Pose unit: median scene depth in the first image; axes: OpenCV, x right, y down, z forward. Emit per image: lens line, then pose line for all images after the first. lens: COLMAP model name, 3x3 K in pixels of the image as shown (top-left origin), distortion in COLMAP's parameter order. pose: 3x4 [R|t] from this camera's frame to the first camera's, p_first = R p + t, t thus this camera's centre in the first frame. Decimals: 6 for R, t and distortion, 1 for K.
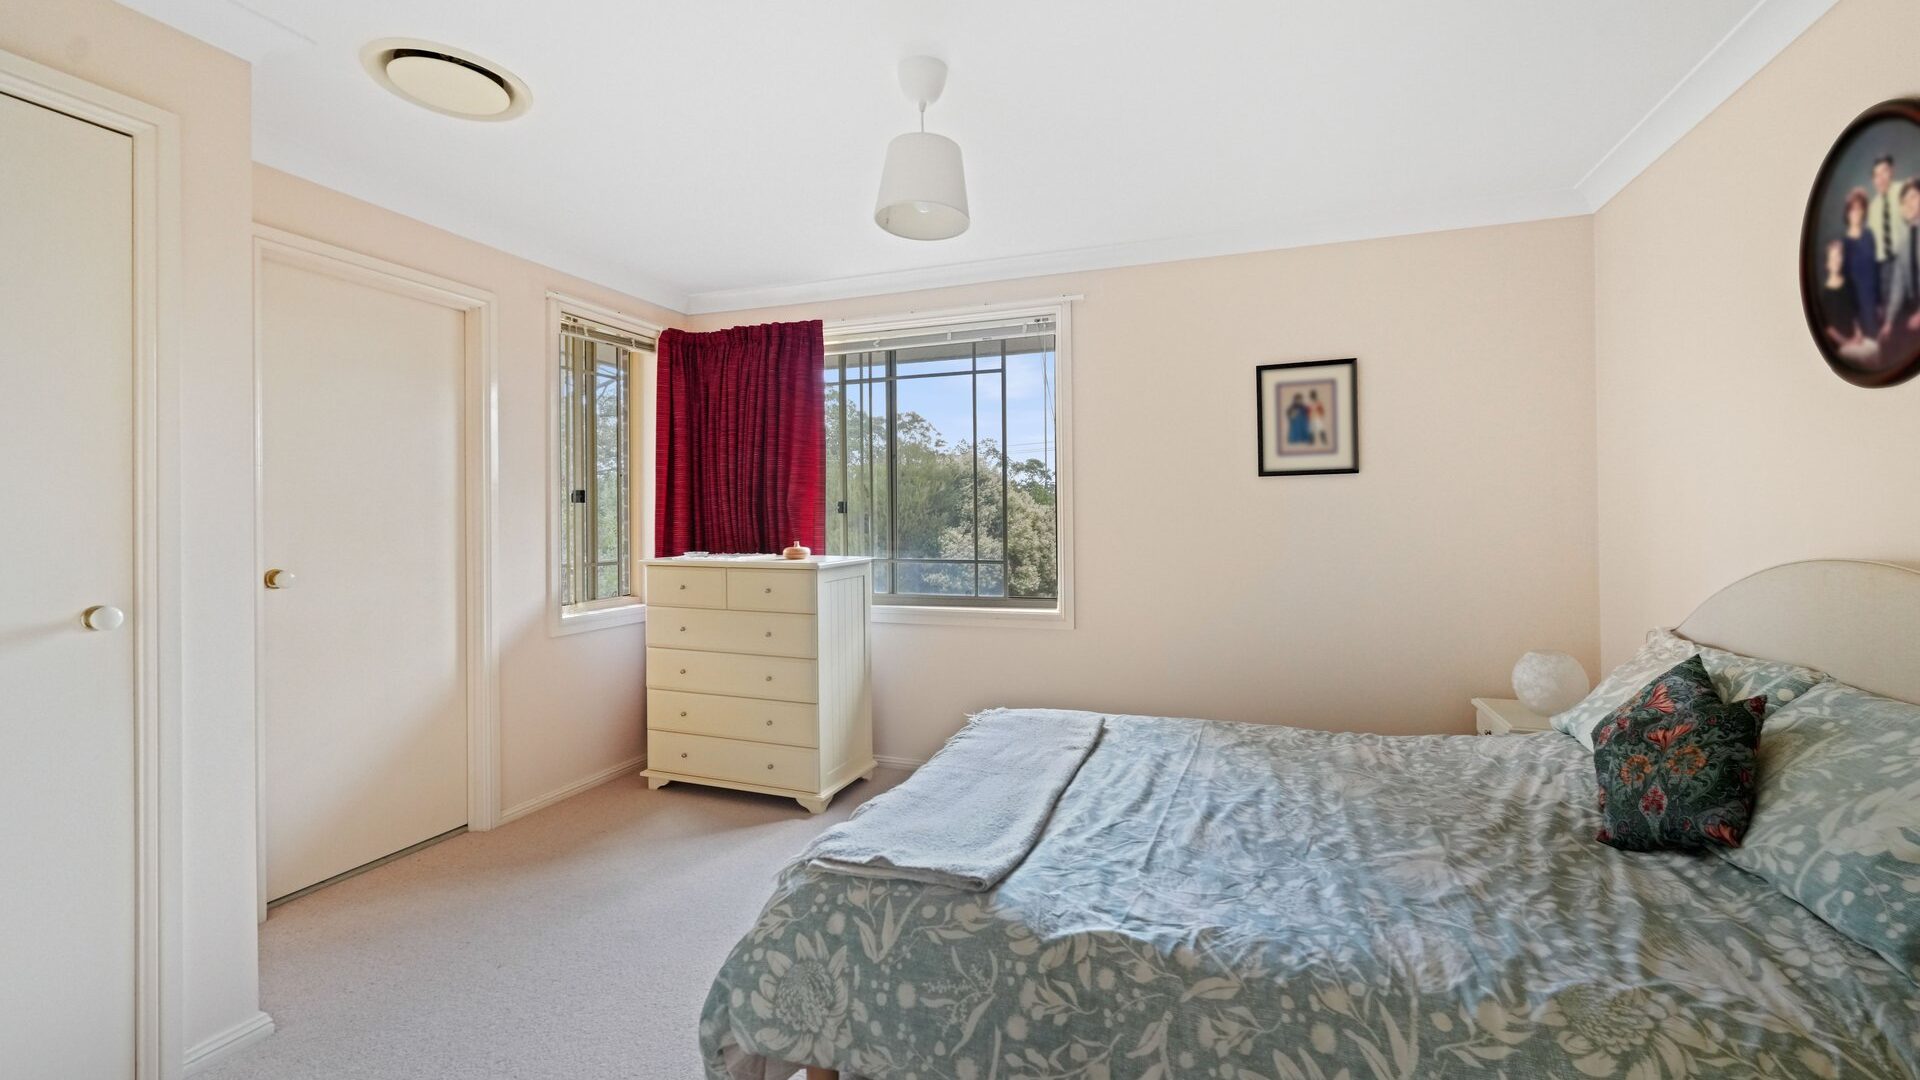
lens RADIAL K [[789.0, 0, 956.4], [0, 789.0, 523.3], [0, 0, 1]] dist [-0.000426, -0.000031]
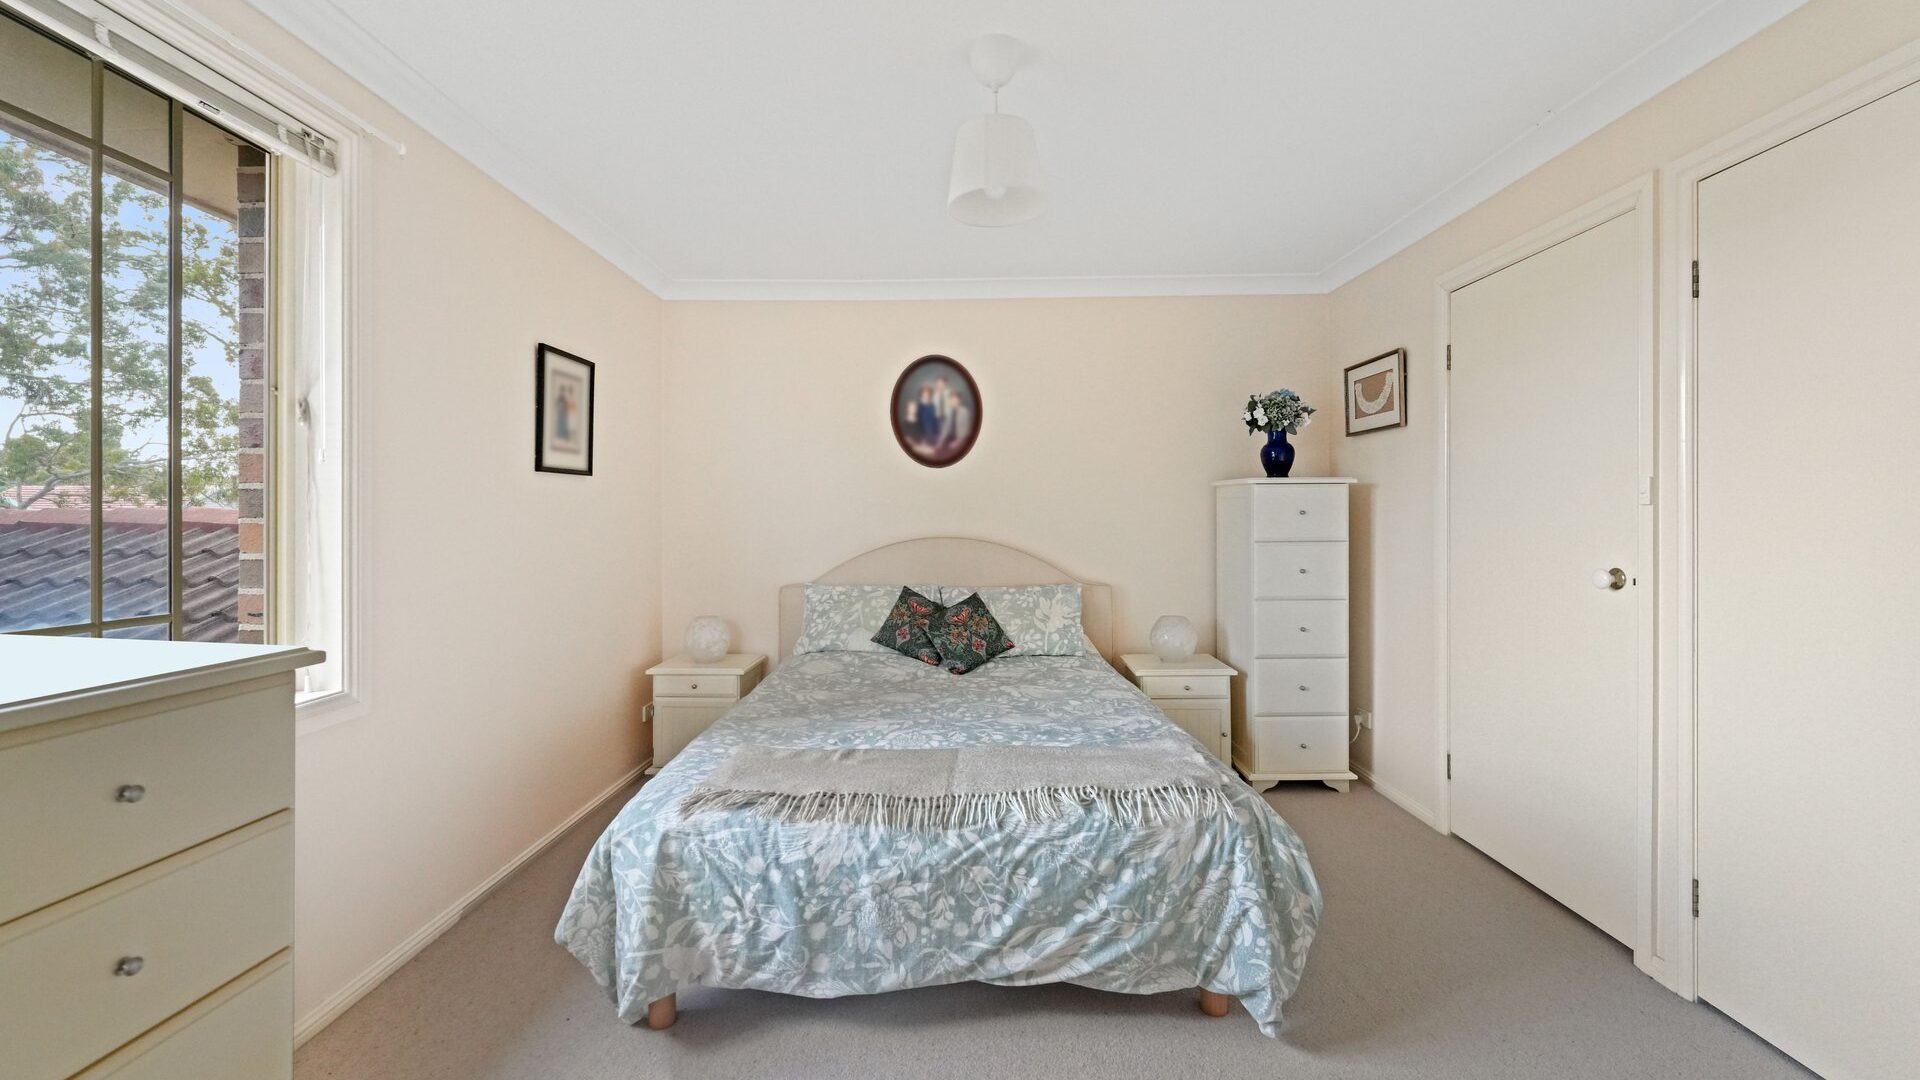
lens RADIAL K [[789.0, 0, 956.6], [0, 789.0, 524.1], [0, 0, 1]] dist [-0.000426, -0.000031]
pose [[-0.339929, -0.001207, 0.940450, -0.781956], [0.008603, 0.999953, 0.004393, -0.002669], [-0.940412, 0.009584, -0.339903, 1.165921]]
